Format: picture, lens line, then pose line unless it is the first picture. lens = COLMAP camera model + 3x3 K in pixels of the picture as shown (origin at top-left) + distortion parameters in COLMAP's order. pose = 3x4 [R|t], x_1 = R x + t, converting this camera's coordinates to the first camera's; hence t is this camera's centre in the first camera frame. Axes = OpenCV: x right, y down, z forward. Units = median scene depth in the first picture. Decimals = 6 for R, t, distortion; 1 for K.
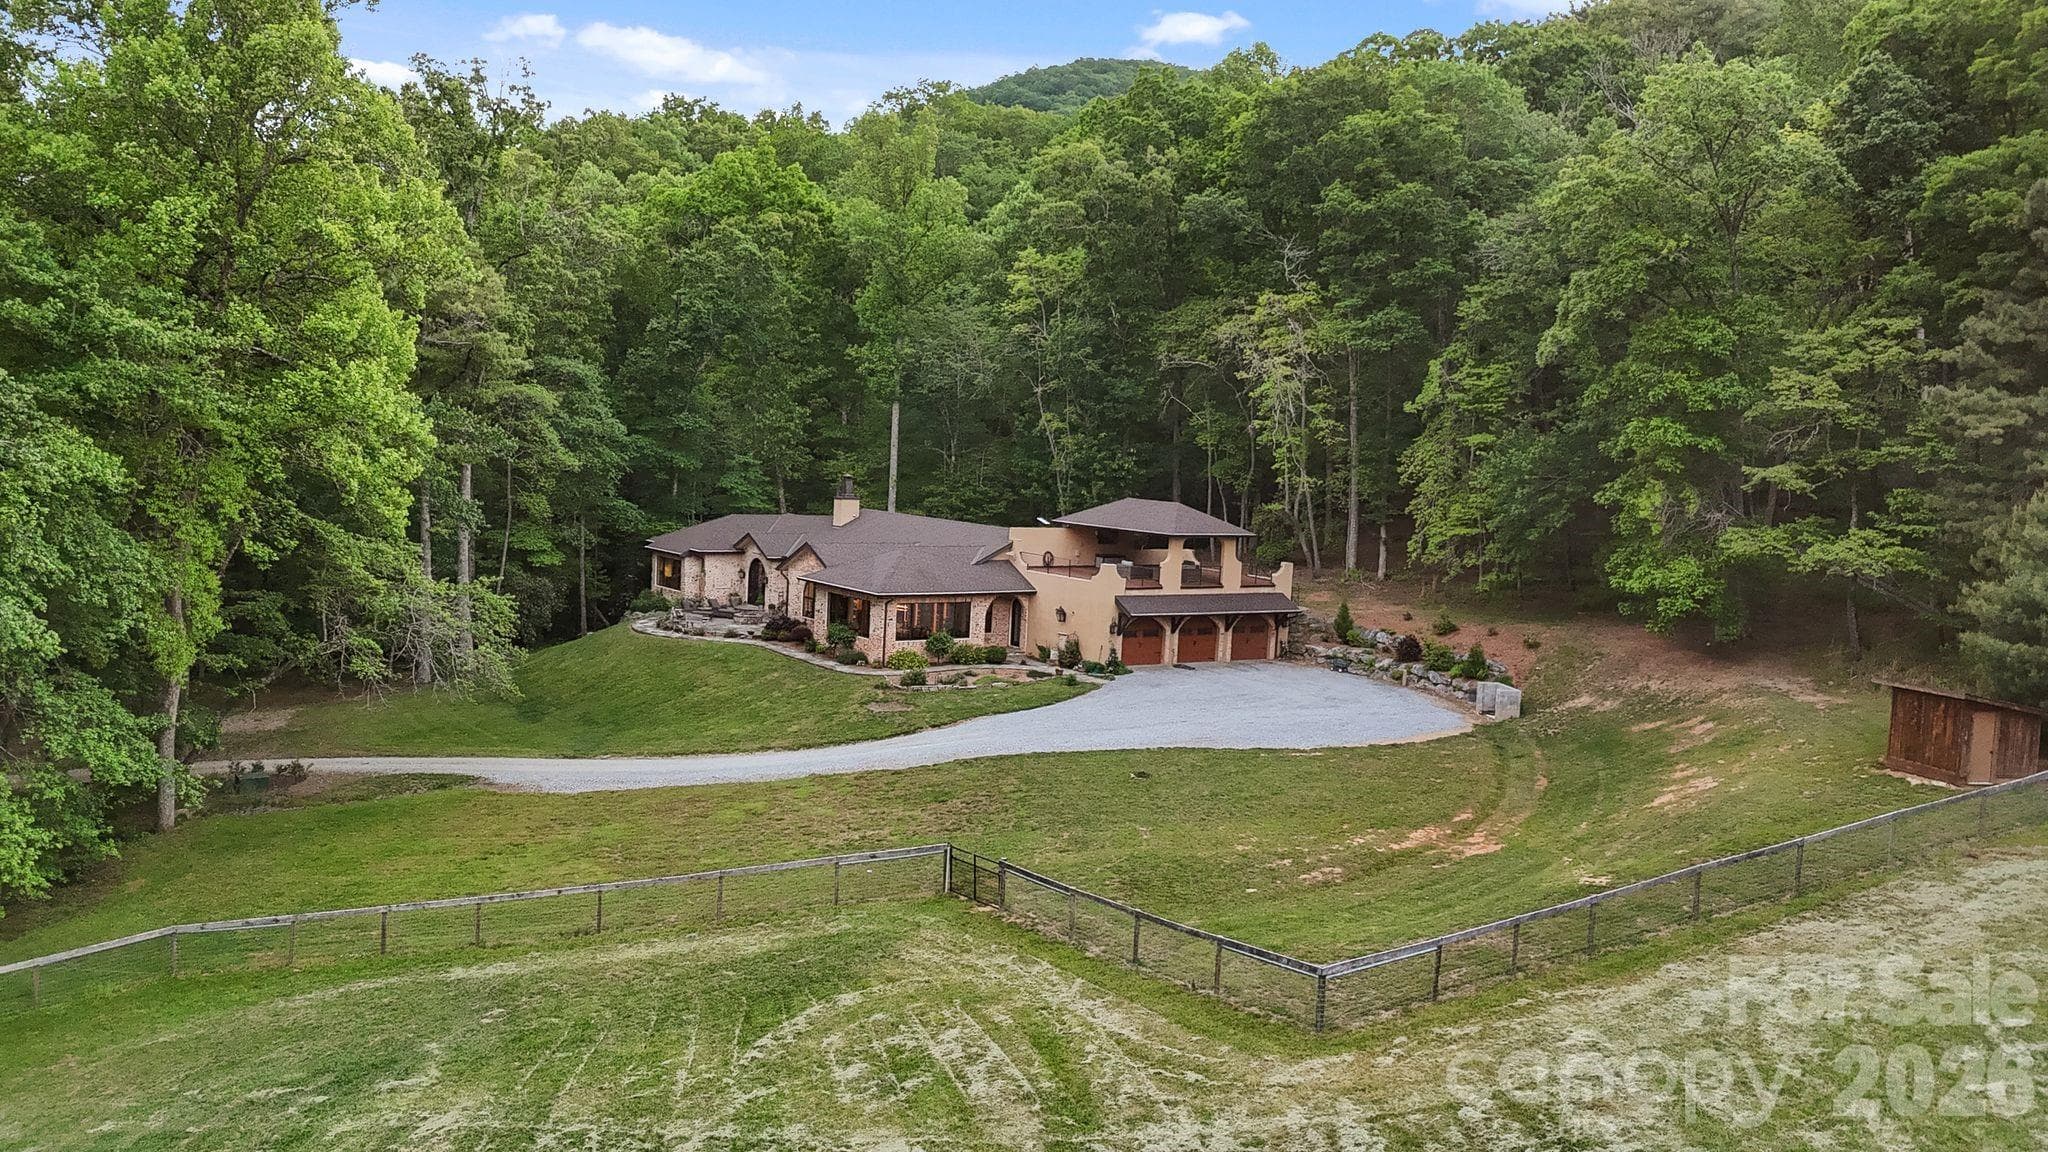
lens RADIAL K [[1541.3, 0, 1024.0], [0, 1541.3, 576.0], [0, 0, 1]] dist [0.038481, 0.000508]
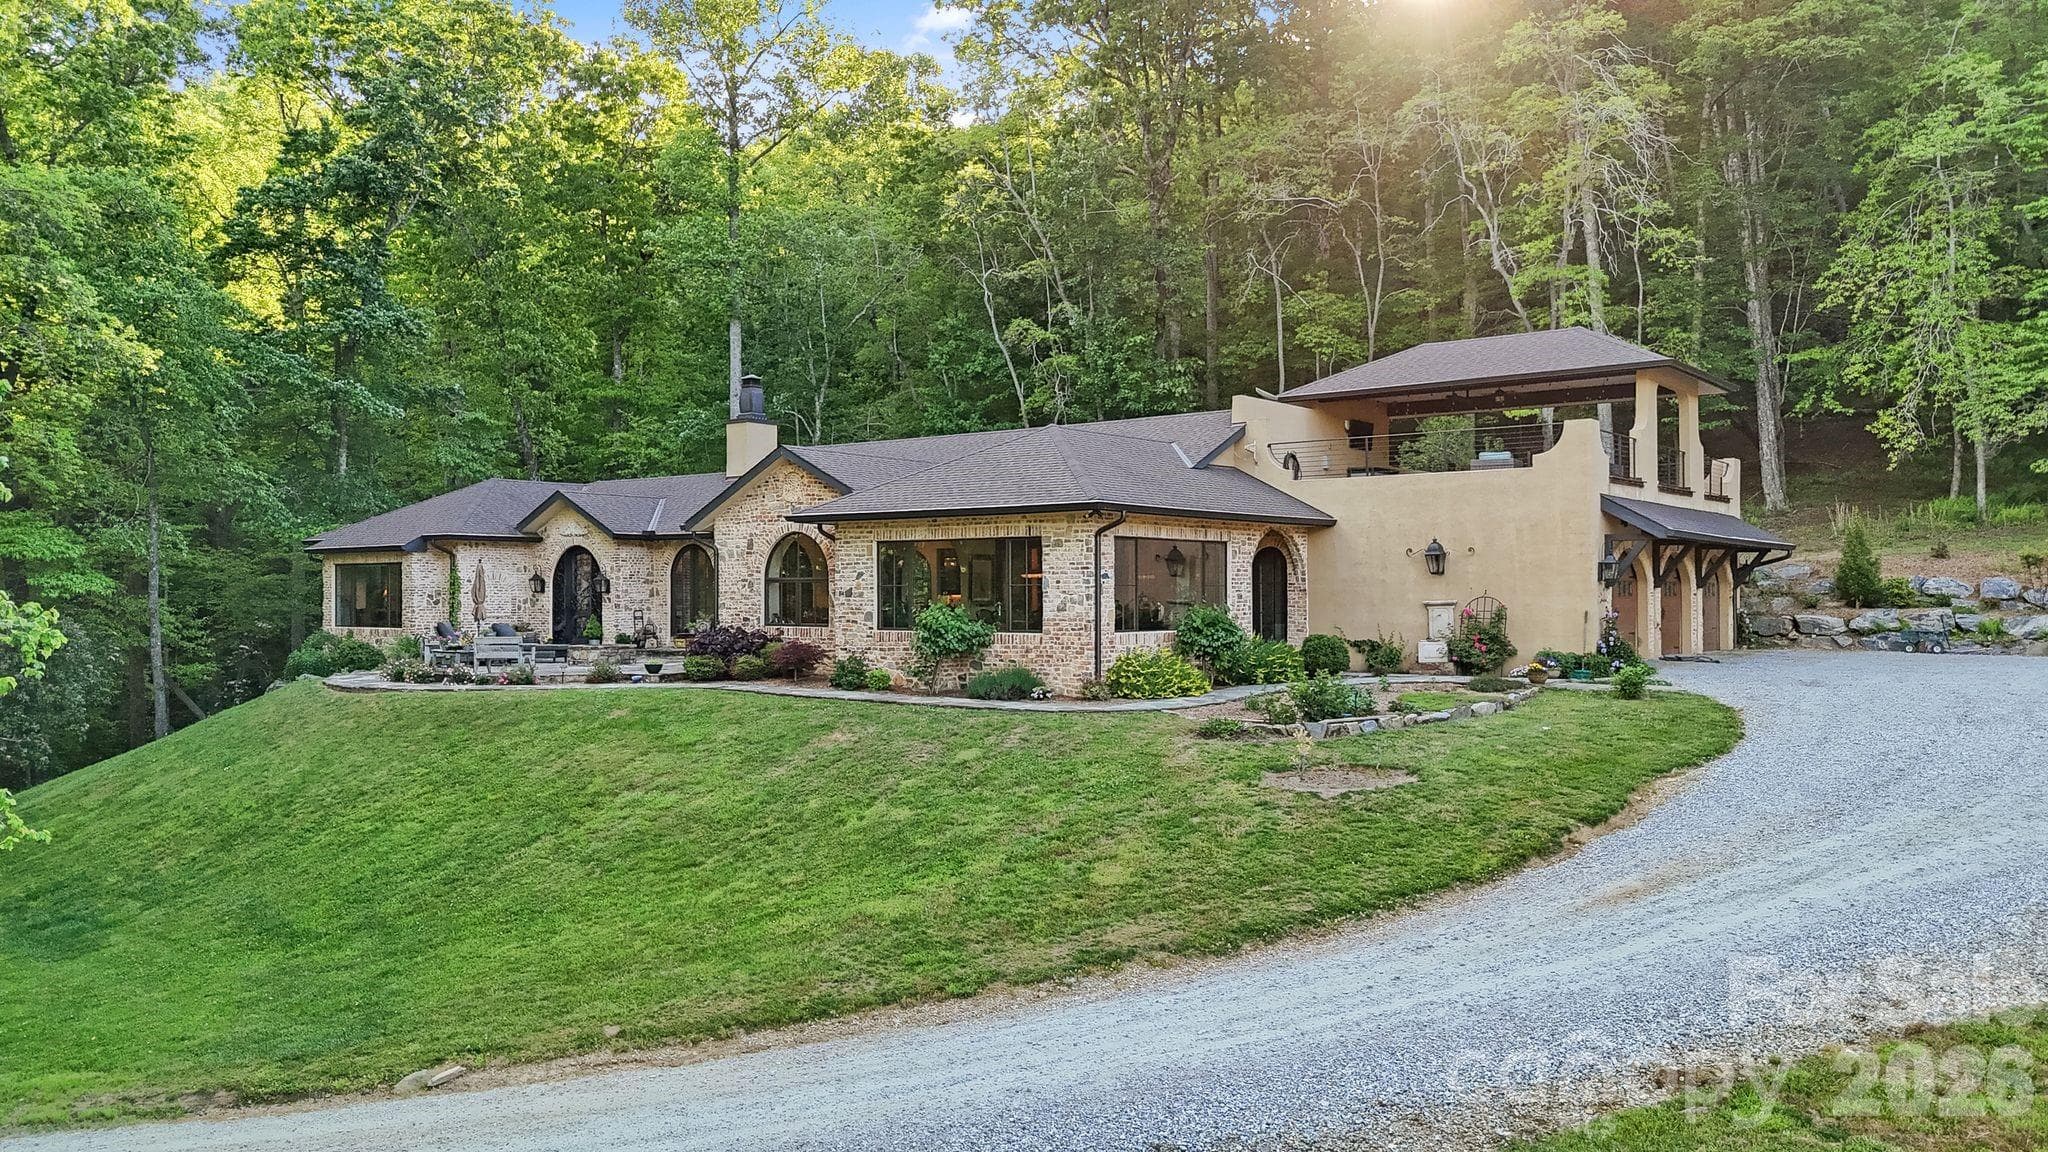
lens RADIAL K [[1500.6, 0, 1024.0], [0, 1500.6, 576.0], [0, 0, 1]] dist [0.030603, -0.001512]
pose [[0.959333, -0.049313, 0.277937, -0.197771], [0.074083, 0.994092, -0.079328, 0.053057], [-0.272383, 0.096693, 0.957318, 0.599701]]
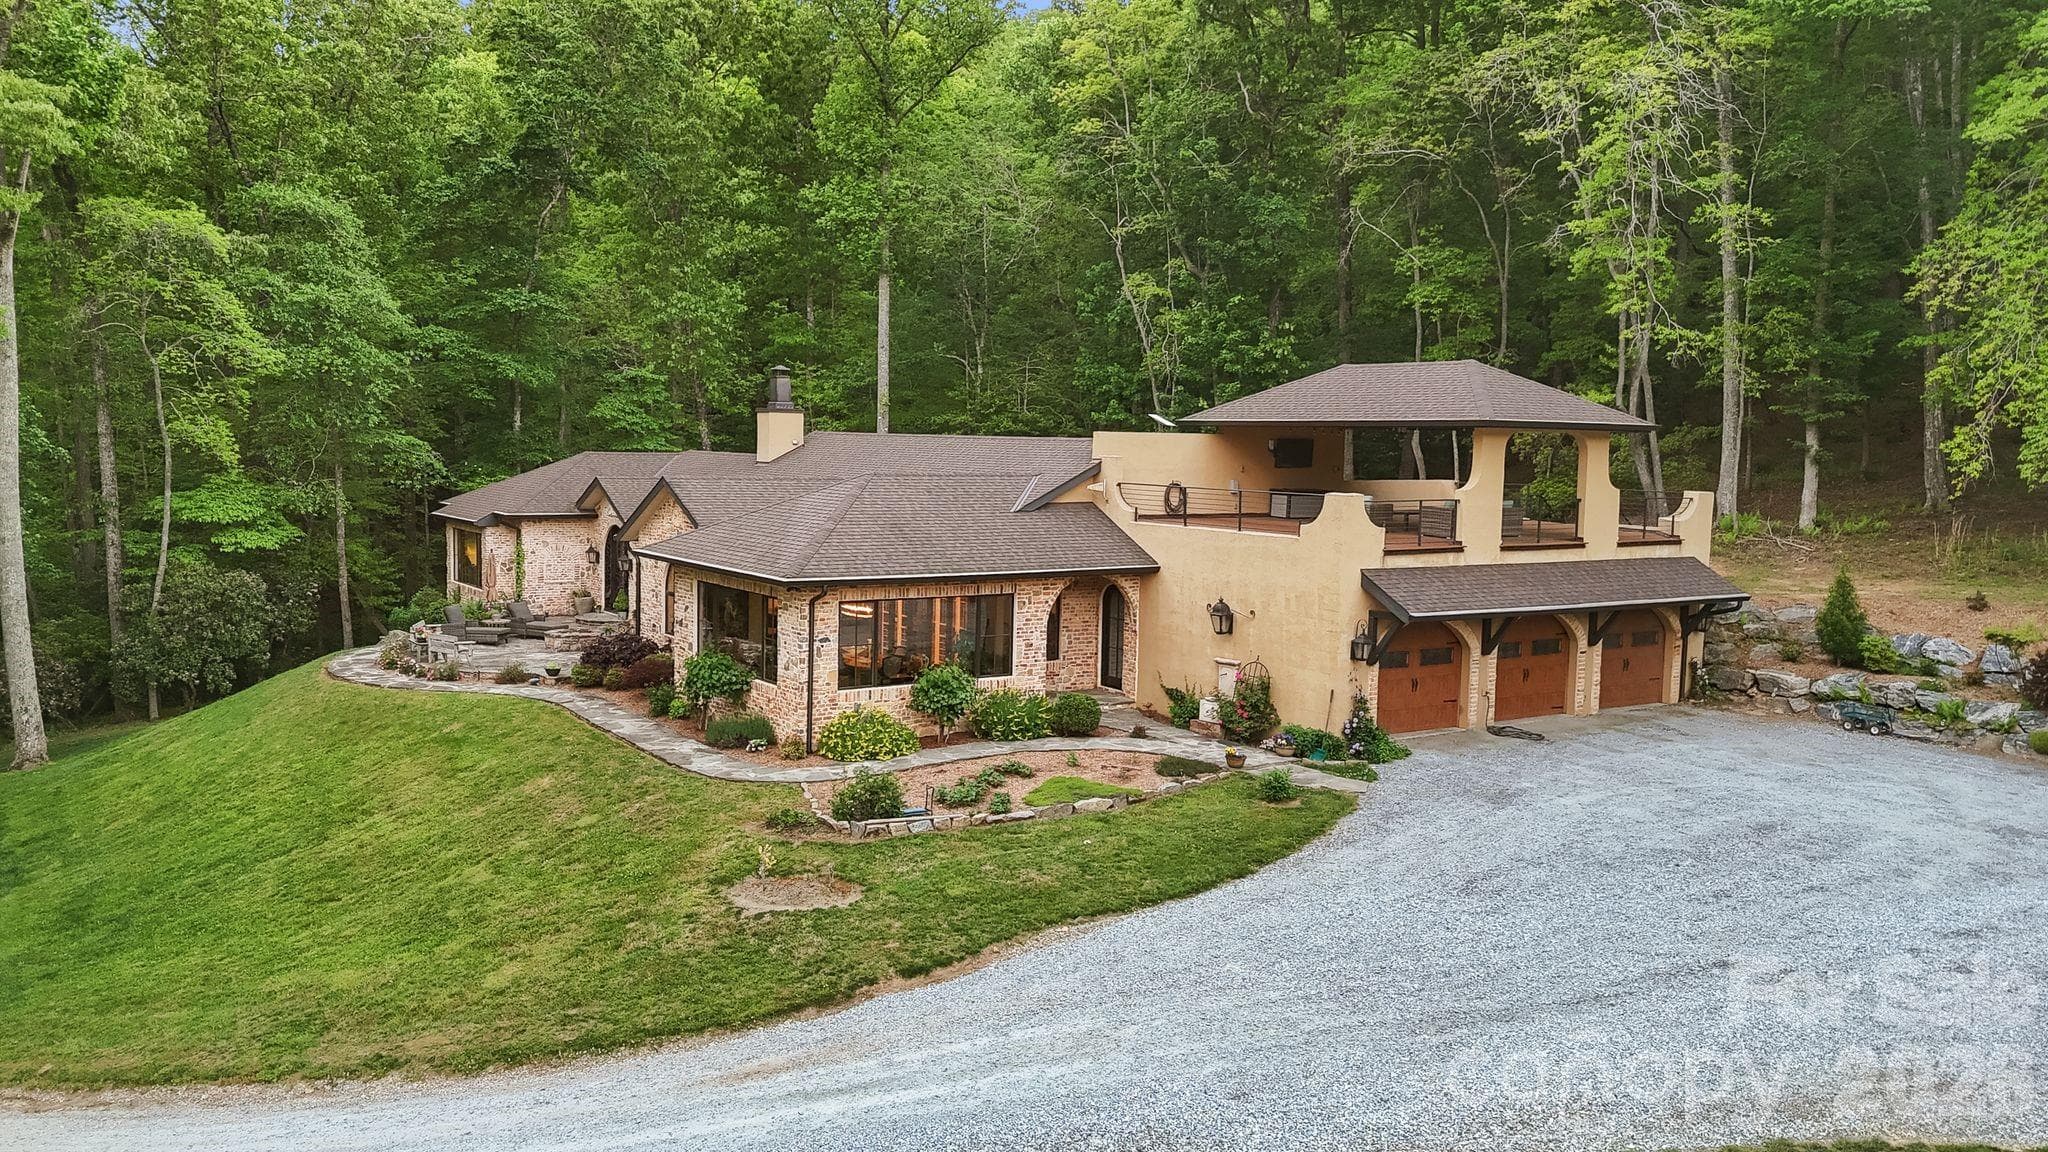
lens RADIAL K [[1541.3, 0, 1024.0], [0, 1541.3, 576.0], [0, 0, 1]] dist [0.038481, 0.000508]
pose [[0.999265, -0.026113, -0.028071, -0.018350], [0.026169, 0.999656, 0.001630, 0.010718], [0.028019, -0.002363, 0.999605, 0.542464]]
